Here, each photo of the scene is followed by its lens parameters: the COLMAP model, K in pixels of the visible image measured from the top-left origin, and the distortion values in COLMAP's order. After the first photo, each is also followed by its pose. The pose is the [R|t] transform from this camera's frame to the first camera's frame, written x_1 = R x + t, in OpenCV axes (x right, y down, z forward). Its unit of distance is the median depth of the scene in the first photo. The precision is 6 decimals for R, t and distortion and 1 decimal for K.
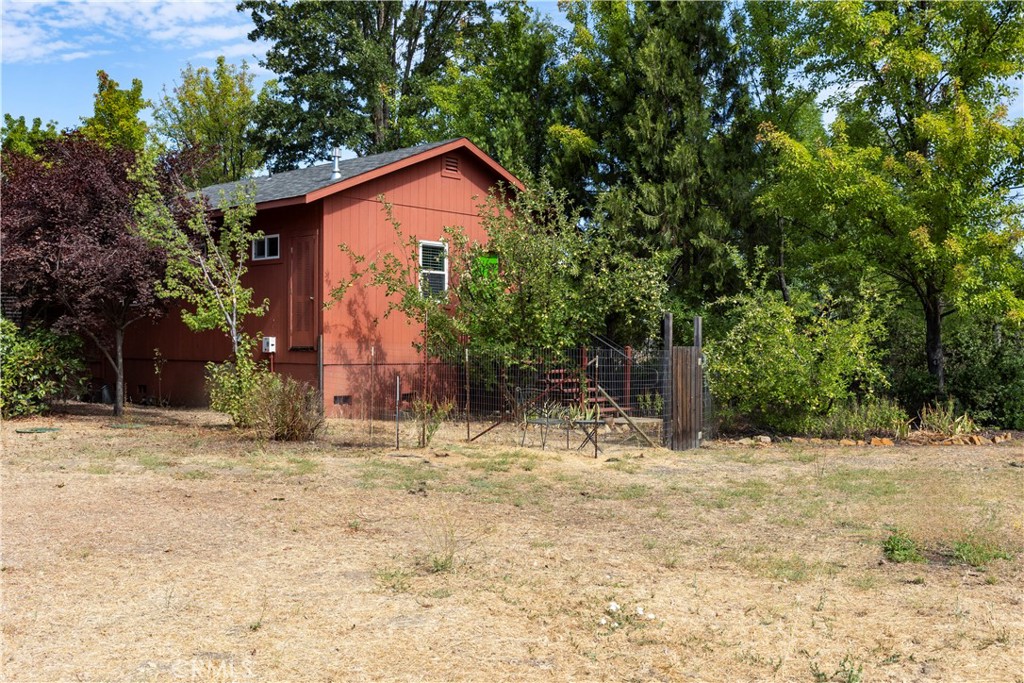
lens RADIAL K [[1037.7, 0, 509.2], [0, 1037.7, 341.6], [0, 0, 1]] dist [0.019536, 0.000000]
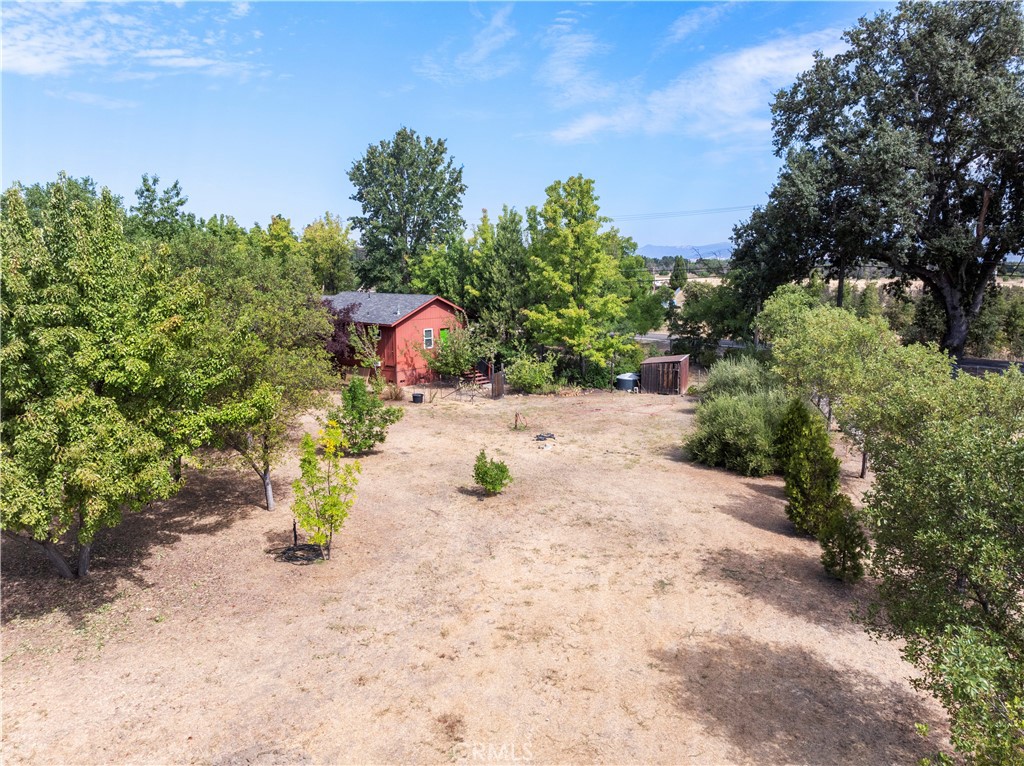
lens RADIAL K [[747.1, 0, 510.3], [0, 747.1, 387.1], [0, 0, 1]] dist [-0.048995, 0.024313]
pose [[0.998241, -0.021644, 0.055188, 0.051186], [0.012120, 0.985816, 0.167389, -0.330371], [-0.058029, -0.166425, 0.984345, -1.408817]]
